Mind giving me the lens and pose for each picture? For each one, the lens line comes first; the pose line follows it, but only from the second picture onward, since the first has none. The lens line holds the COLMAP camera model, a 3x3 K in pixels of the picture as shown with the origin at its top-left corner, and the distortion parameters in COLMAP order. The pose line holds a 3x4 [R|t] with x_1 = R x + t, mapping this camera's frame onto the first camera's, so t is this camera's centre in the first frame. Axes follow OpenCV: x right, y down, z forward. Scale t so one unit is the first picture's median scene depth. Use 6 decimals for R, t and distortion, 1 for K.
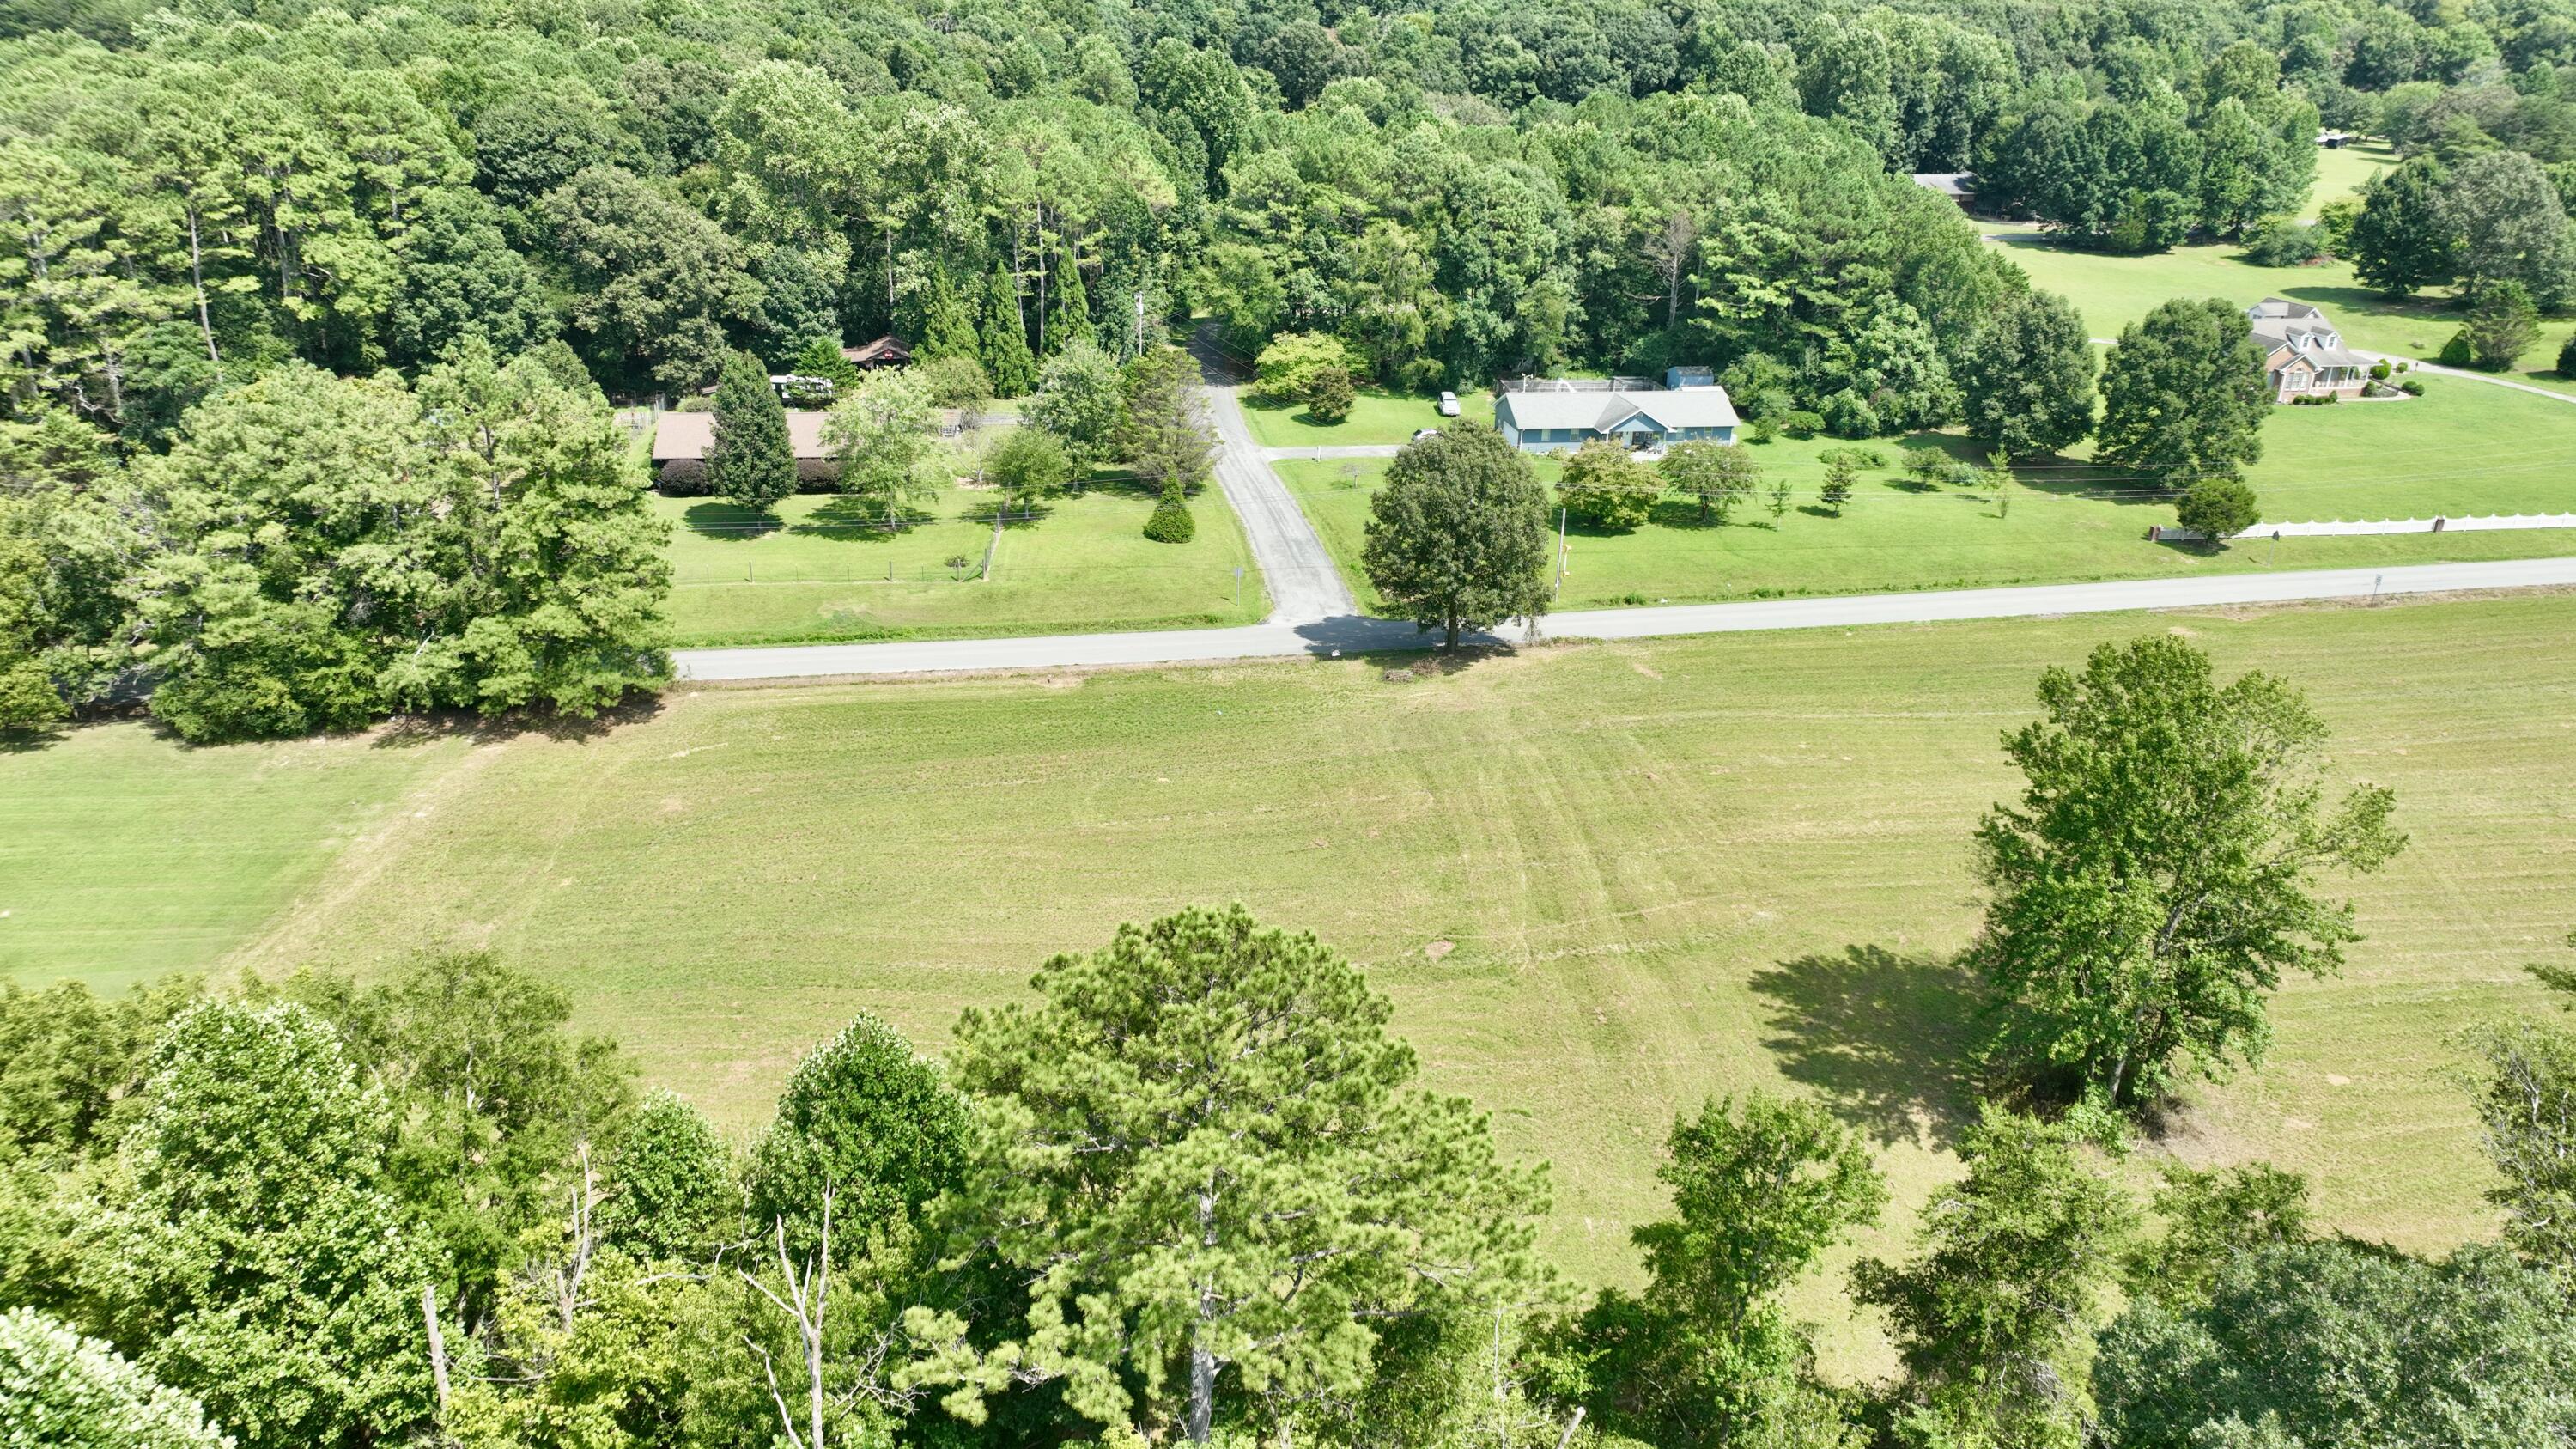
lens RADIAL K [[1827.6, 0, 1288.0], [0, 1827.6, 724.5], [0, 0, 1]] dist [0.004023, 0.007837]
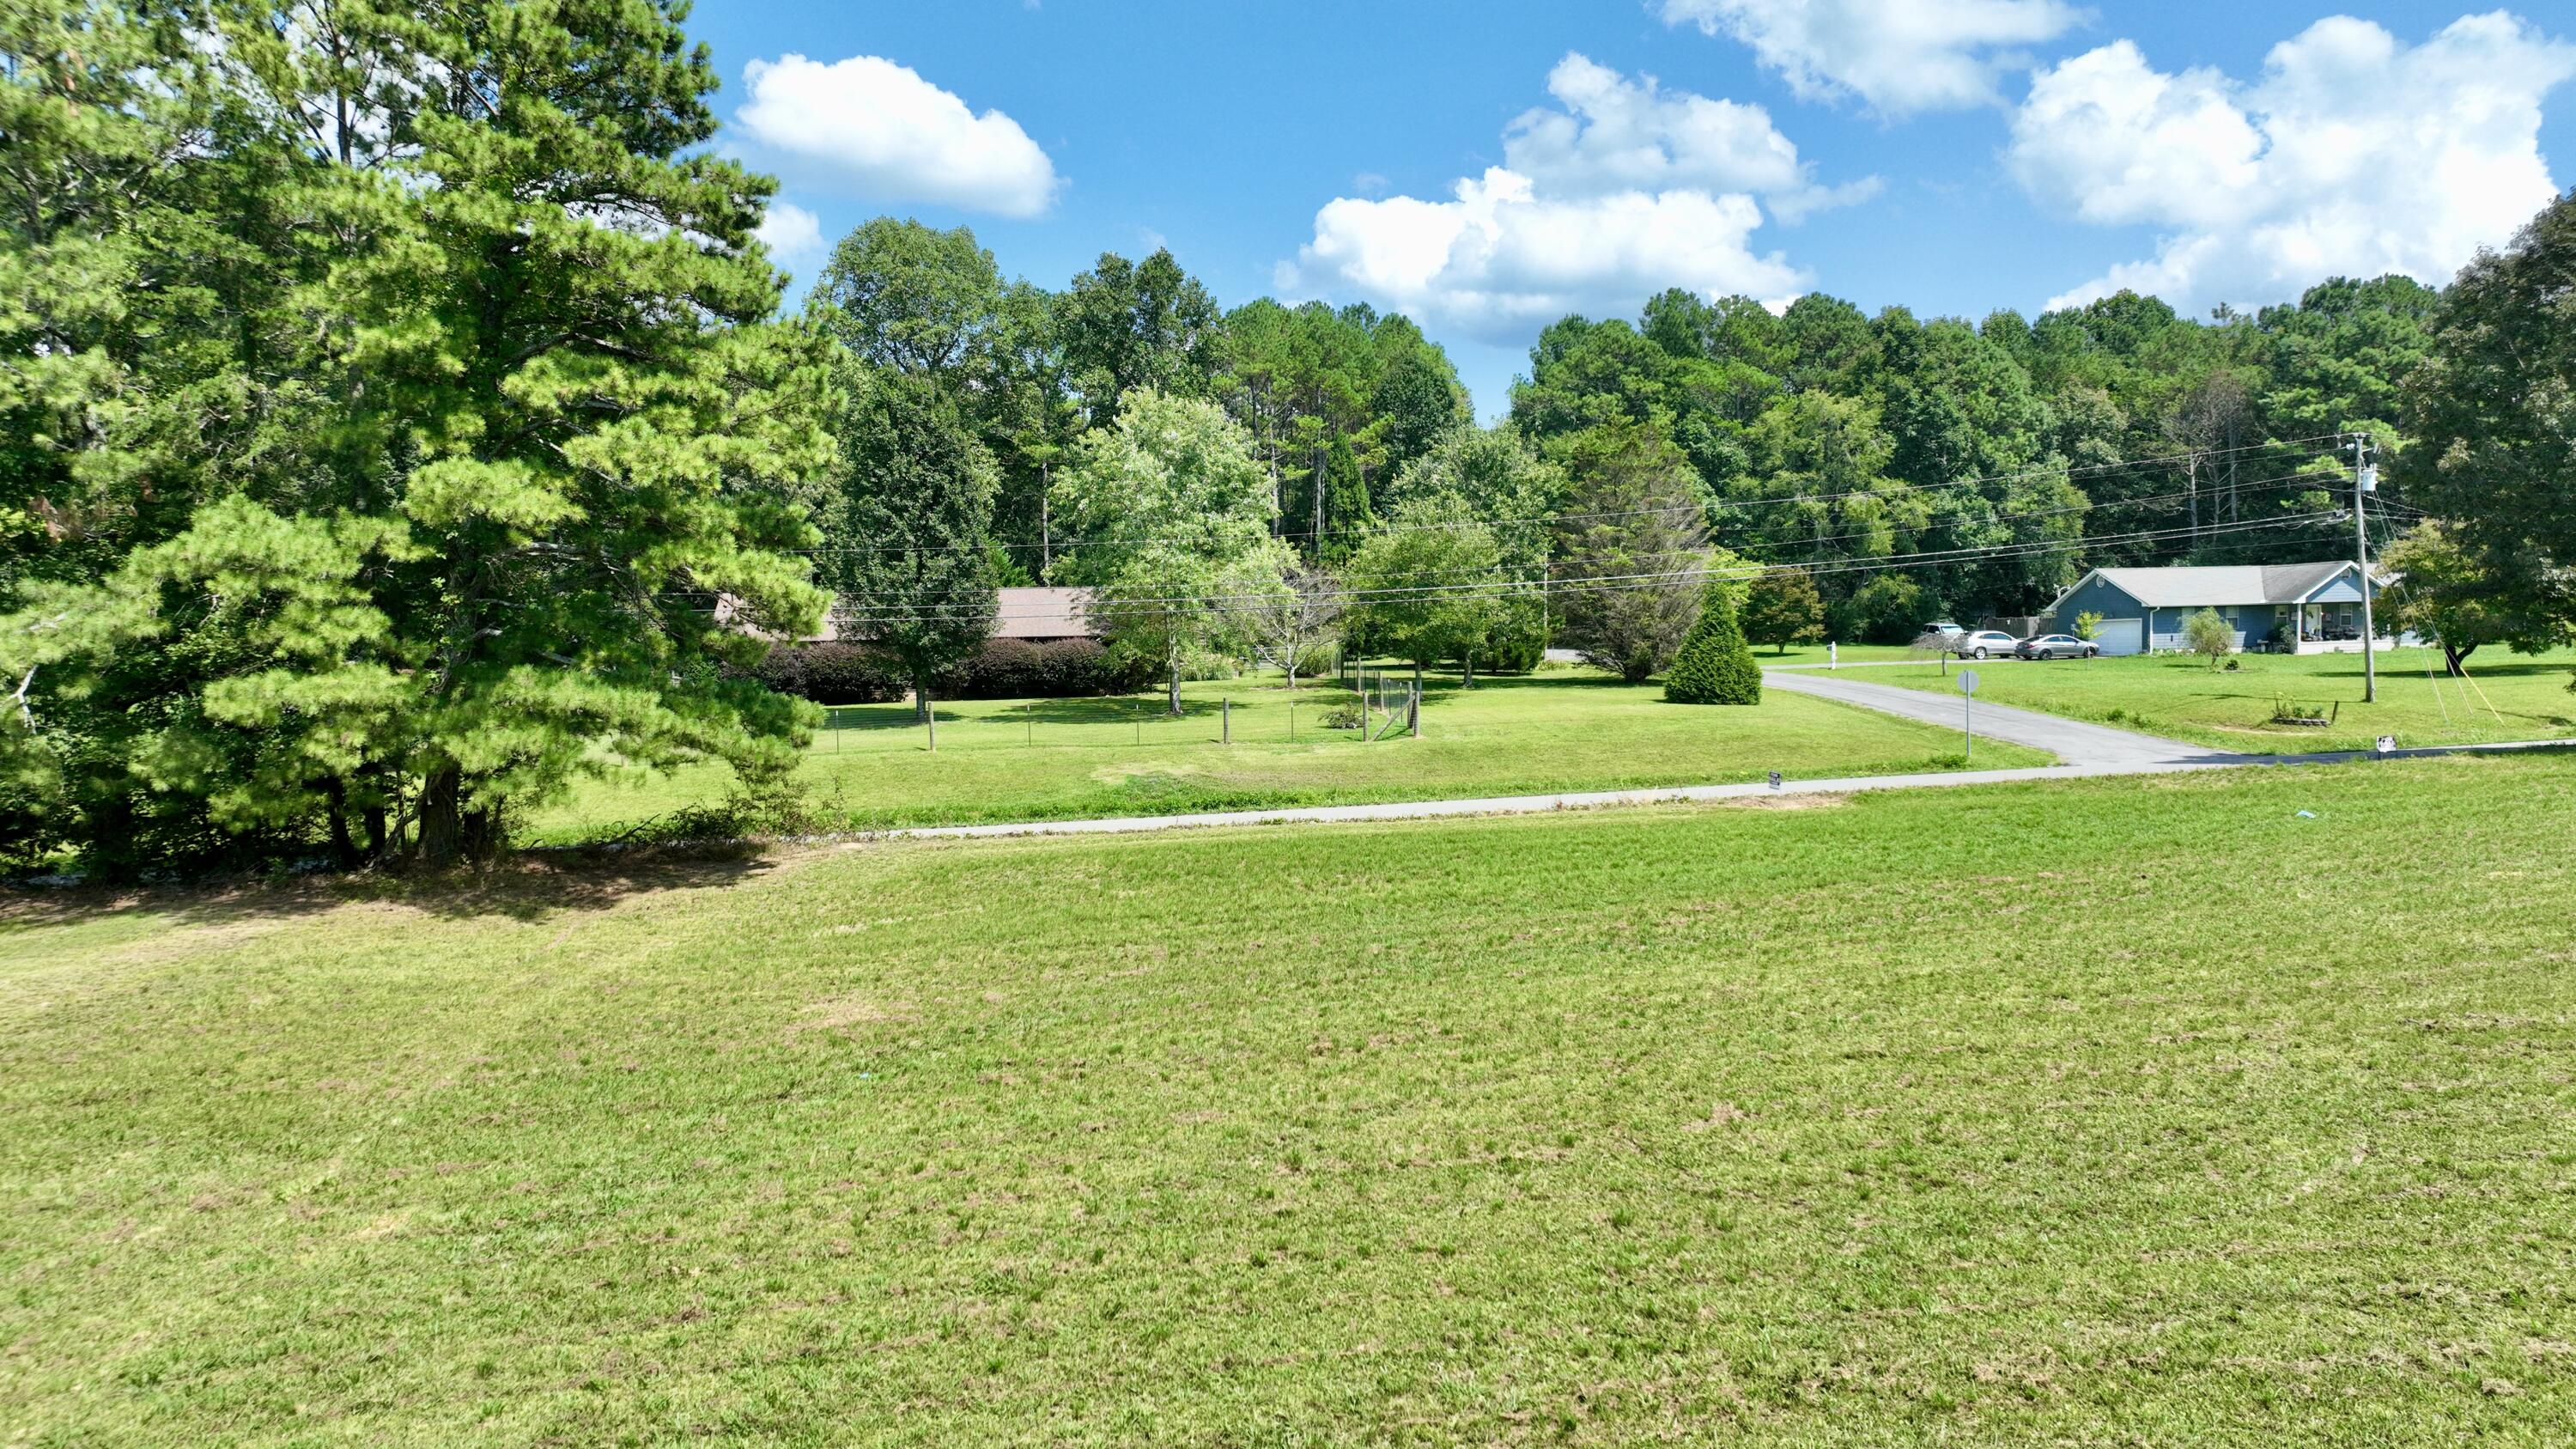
lens RADIAL K [[1827.6, 0, 1288.0], [0, 1827.6, 724.5], [0, 0, 1]] dist [0.004023, 0.007837]
pose [[0.999340, -0.033448, 0.014153, -0.156382], [0.036220, 0.946681, -0.320129, 0.052097], [-0.002691, 0.320430, 0.947268, 0.417922]]
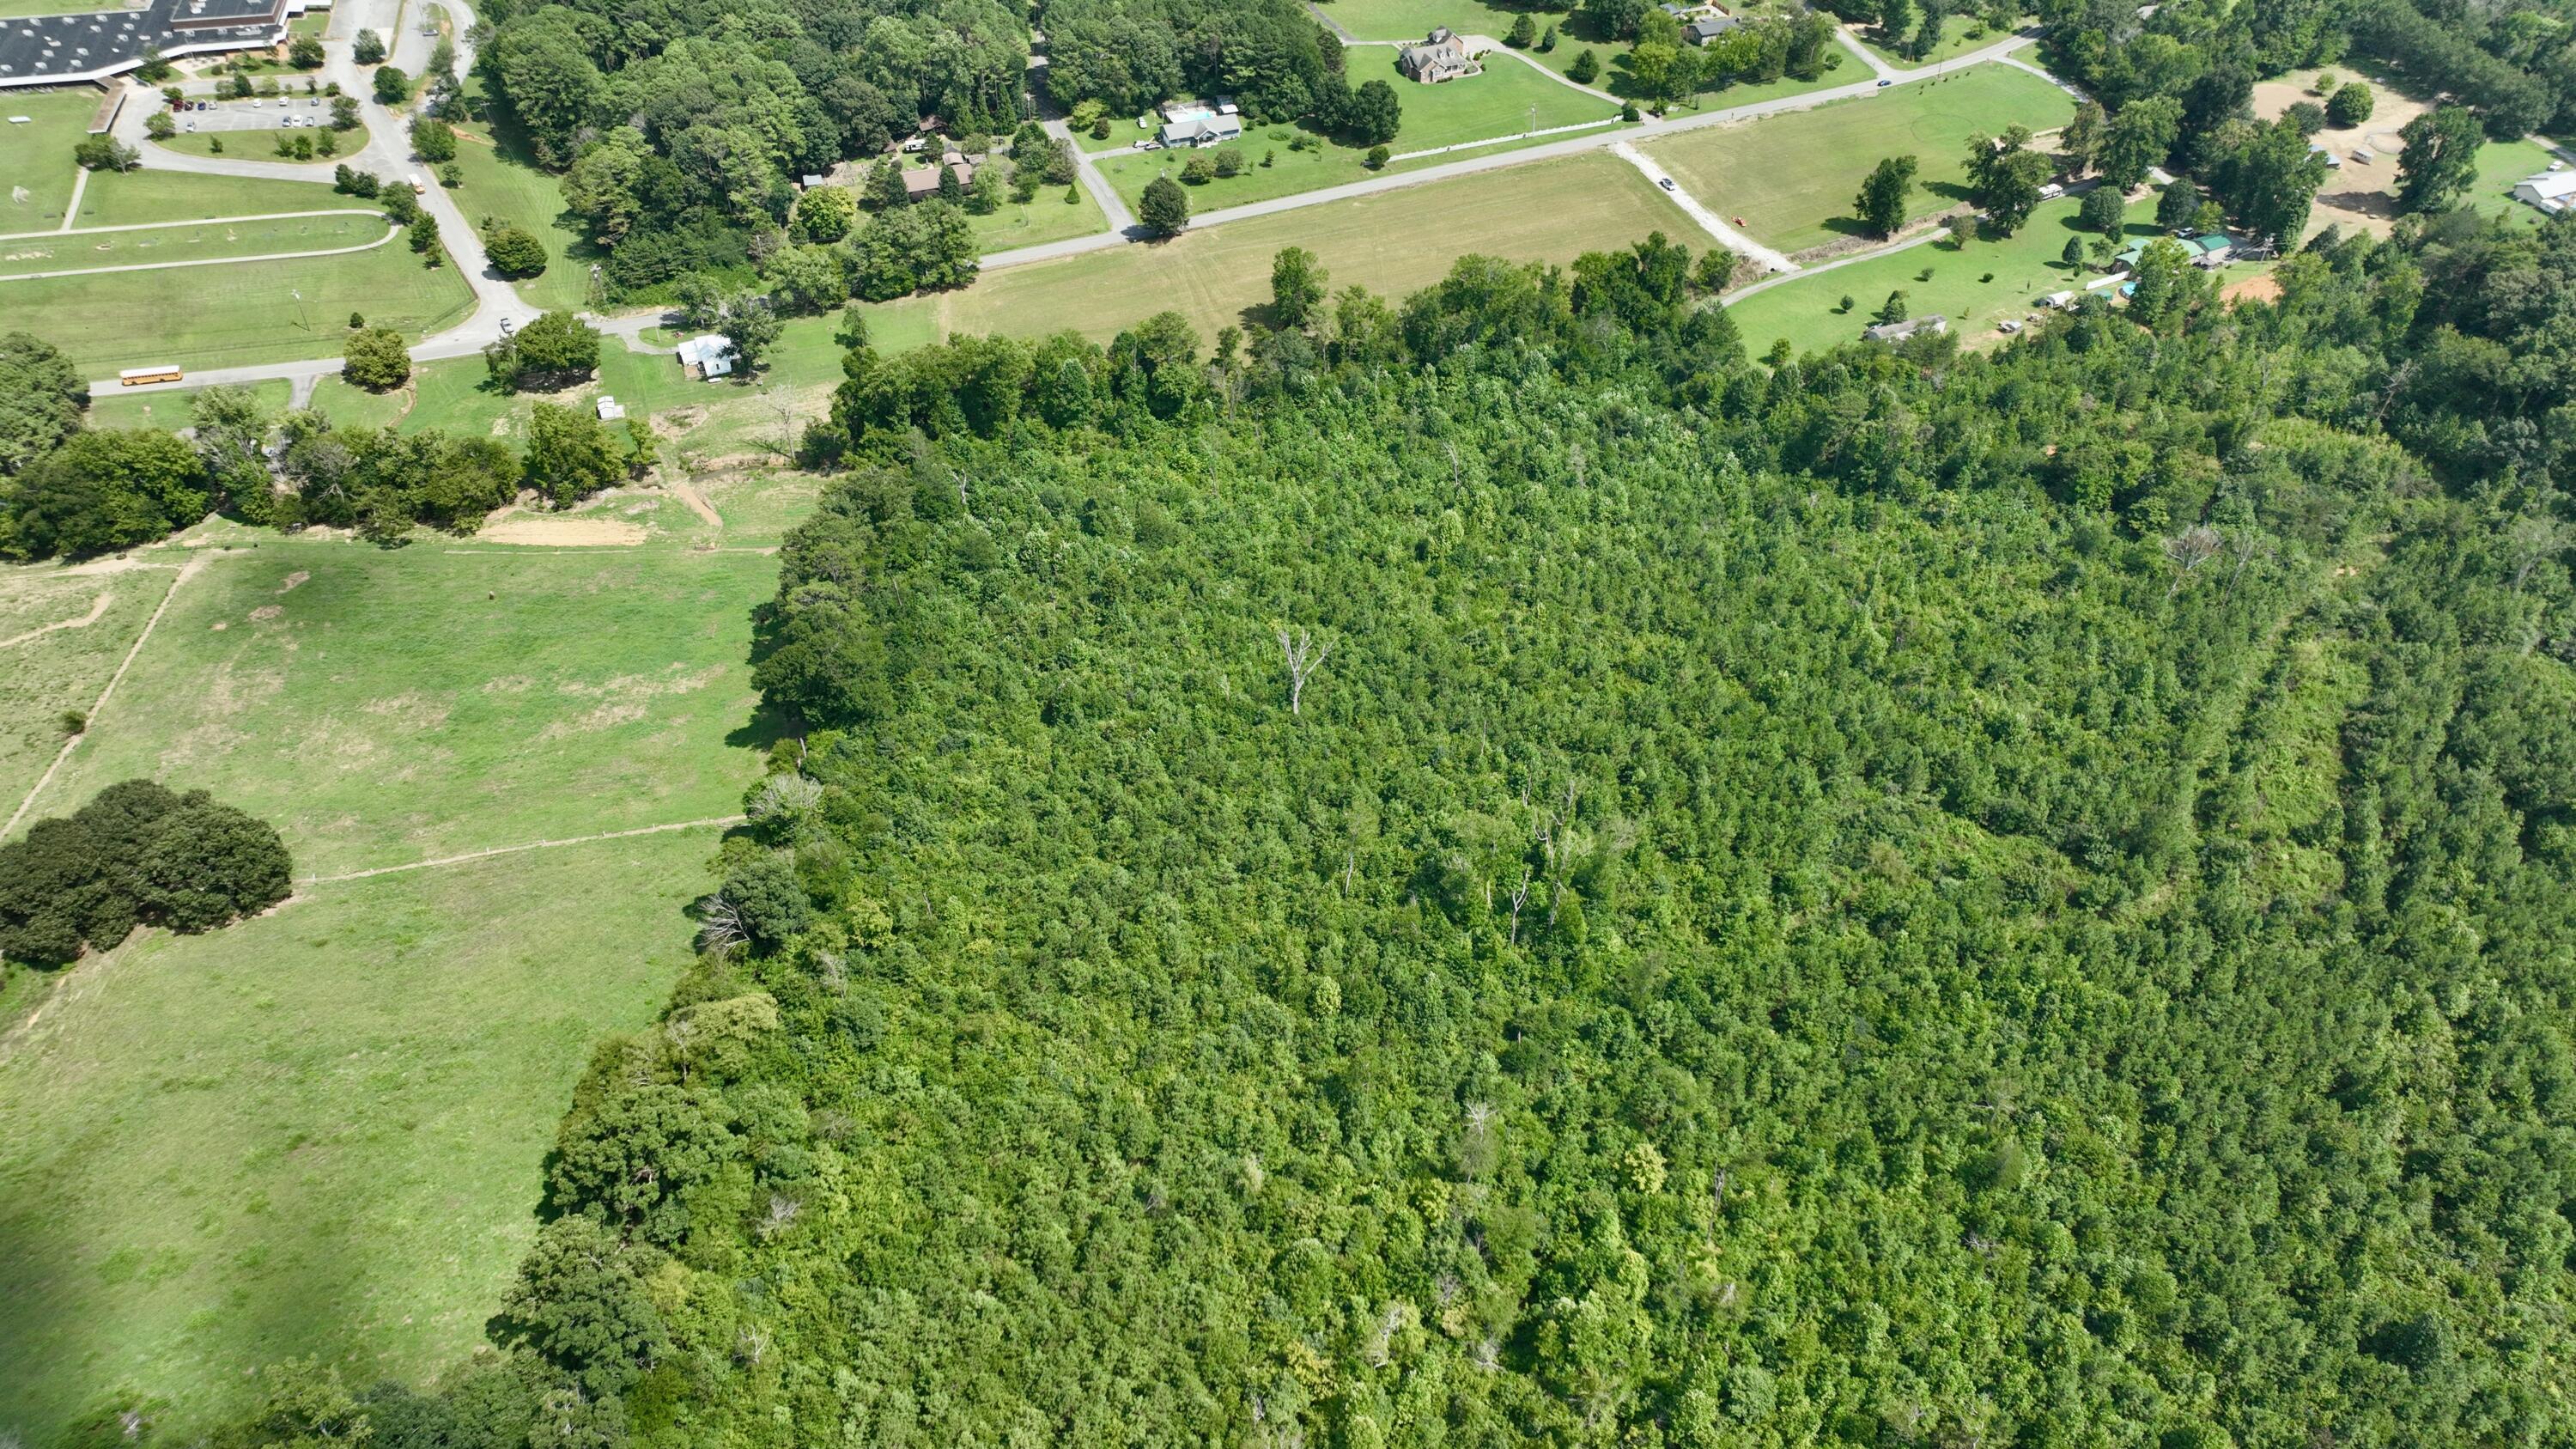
lens RADIAL K [[1827.6, 0, 1288.0], [0, 1827.6, 724.5], [0, 0, 1]] dist [0.004023, 0.007837]
pose [[0.974746, -0.159183, 0.156622, -0.293858], [0.098955, 0.936619, 0.336084, -0.239800], [-0.200194, -0.312098, 0.928718, -2.038871]]
